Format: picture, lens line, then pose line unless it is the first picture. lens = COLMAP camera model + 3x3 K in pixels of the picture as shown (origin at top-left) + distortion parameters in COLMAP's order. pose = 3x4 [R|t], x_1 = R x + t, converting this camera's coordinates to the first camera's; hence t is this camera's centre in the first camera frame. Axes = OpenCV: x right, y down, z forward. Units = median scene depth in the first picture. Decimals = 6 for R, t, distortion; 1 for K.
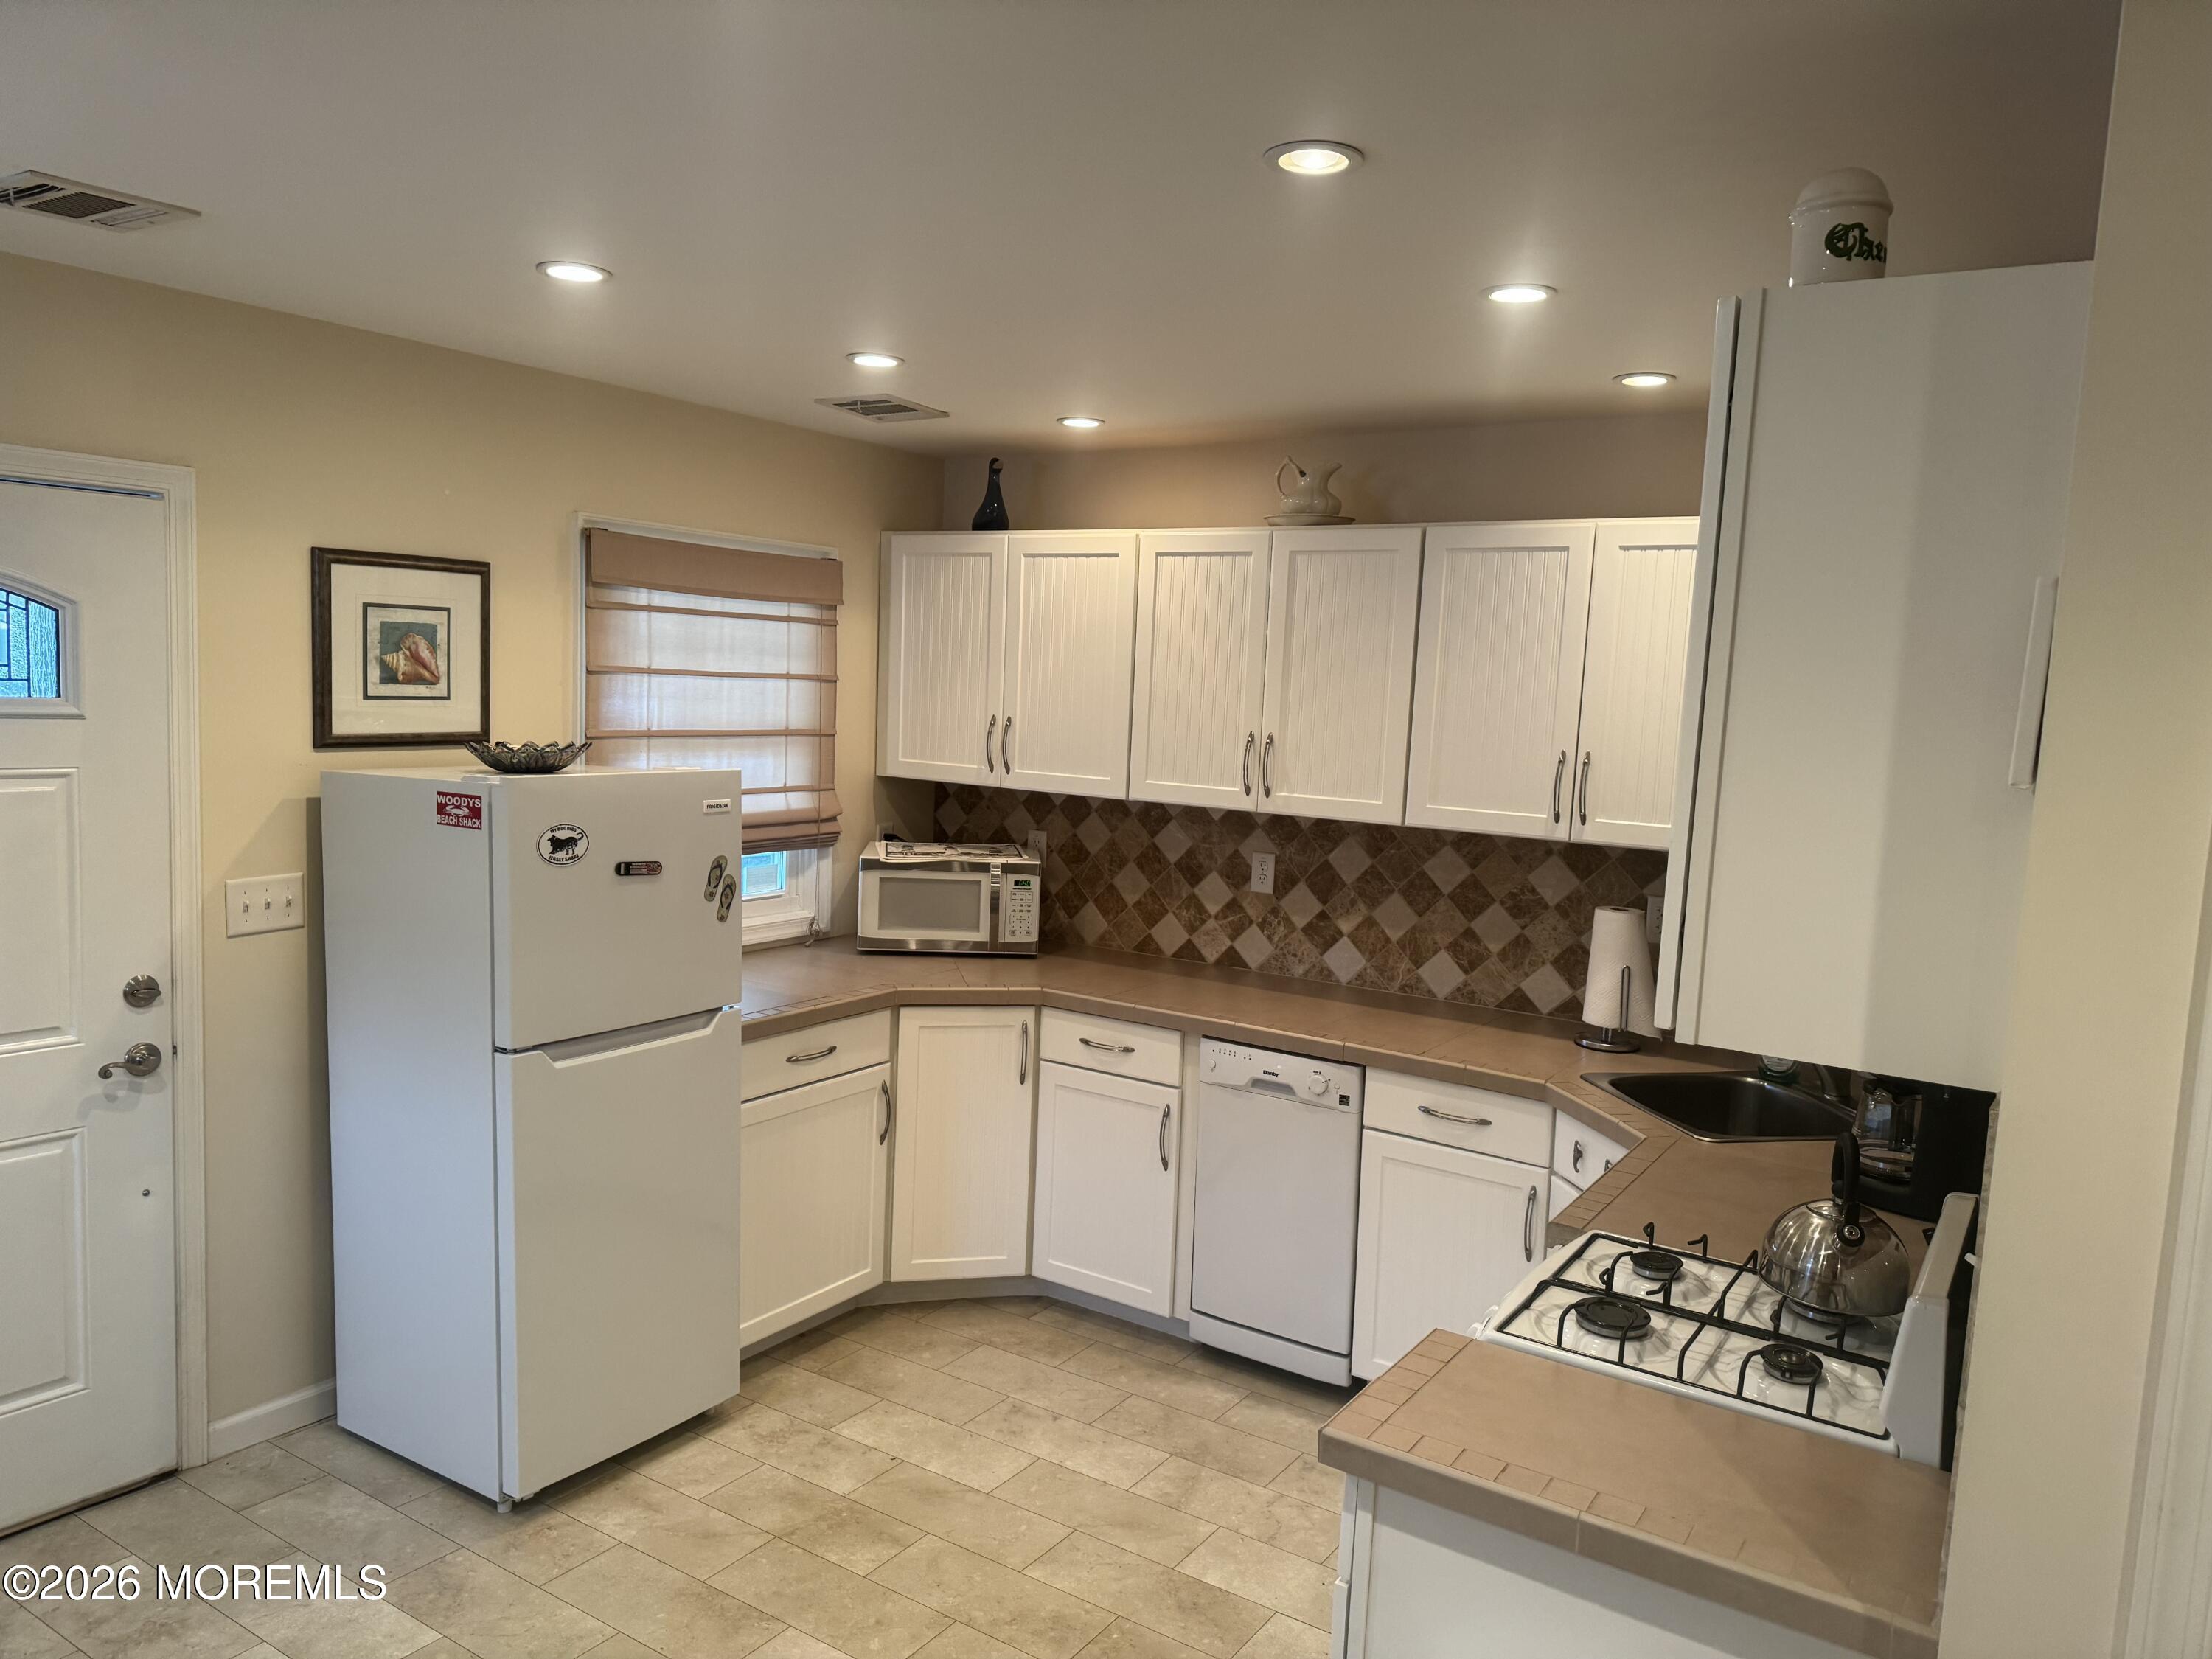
lens RADIAL K [[1548.6, 0, 1090.2], [0, 1548.6, 808.0], [0, 0, 1]] dist [0.044561, -0.027678]
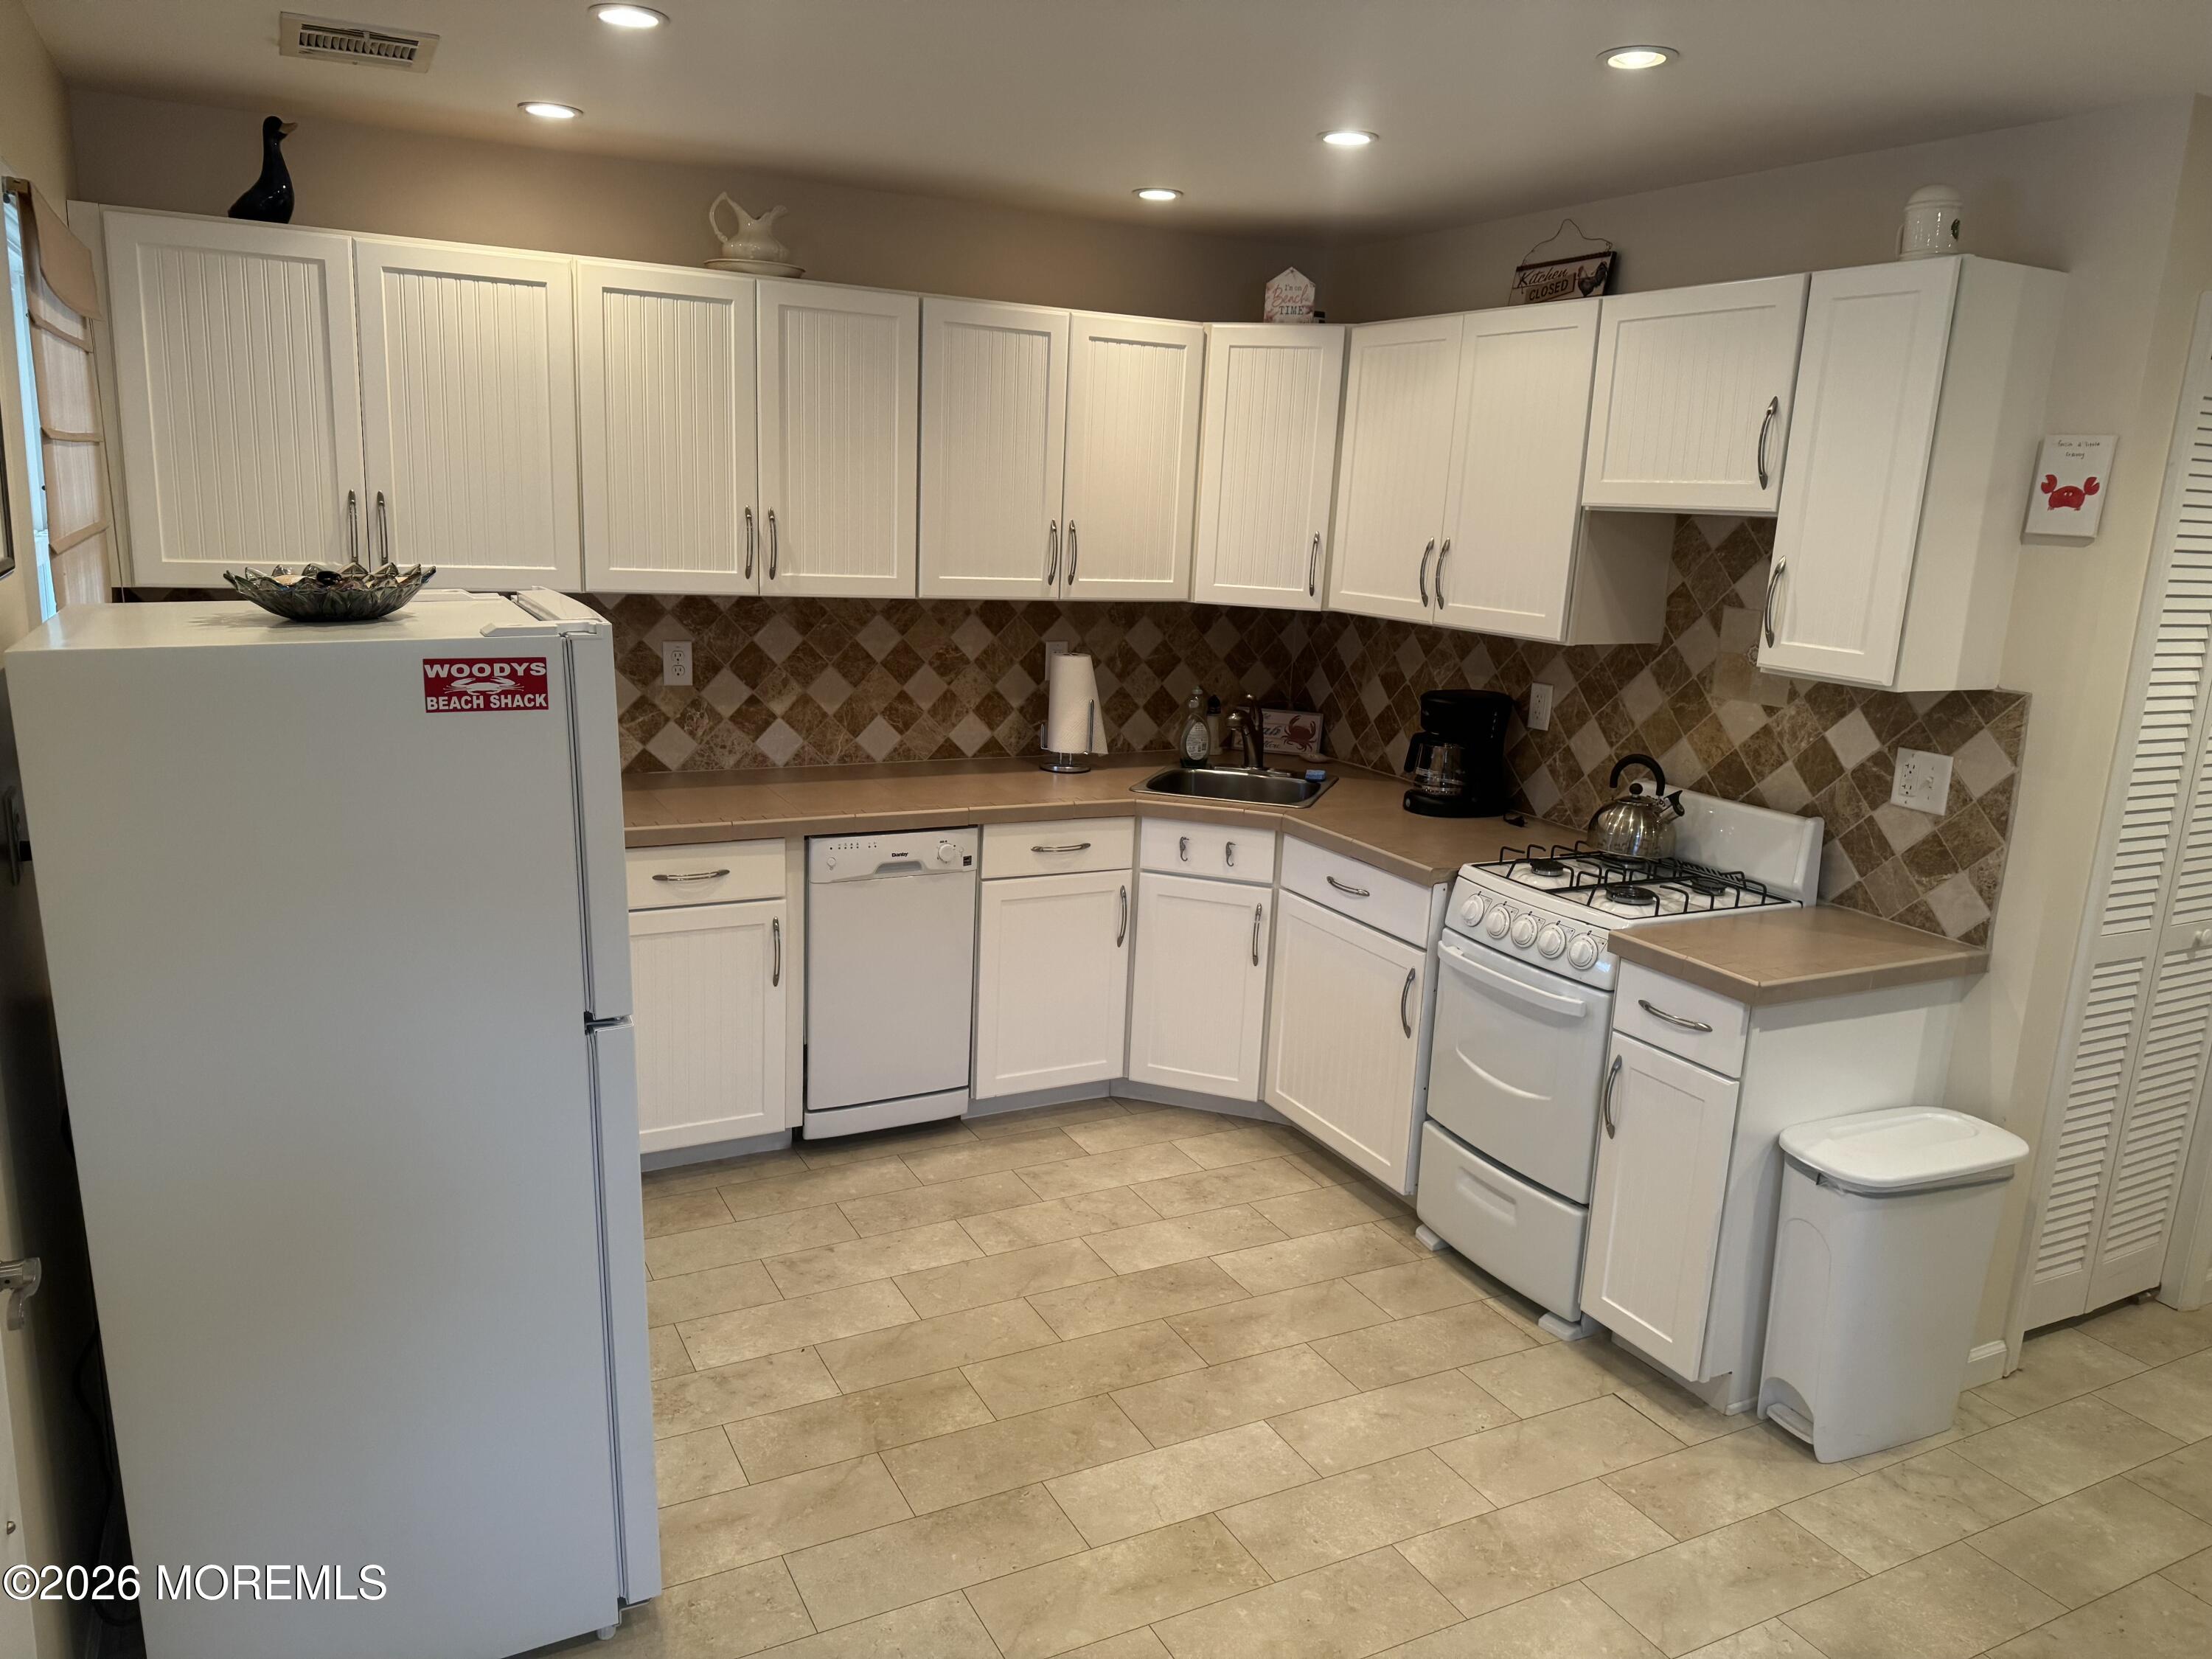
lens RADIAL K [[1548.6, 0, 1090.7], [0, 1548.6, 848.6], [0, 0, 1]] dist [0.044561, -0.027678]
pose [[0.480702, -0.215206, 0.850066, -0.624230], [0.049399, 0.974523, 0.218779, -0.043985], [-0.875491, -0.063176, 0.479086, 0.370301]]
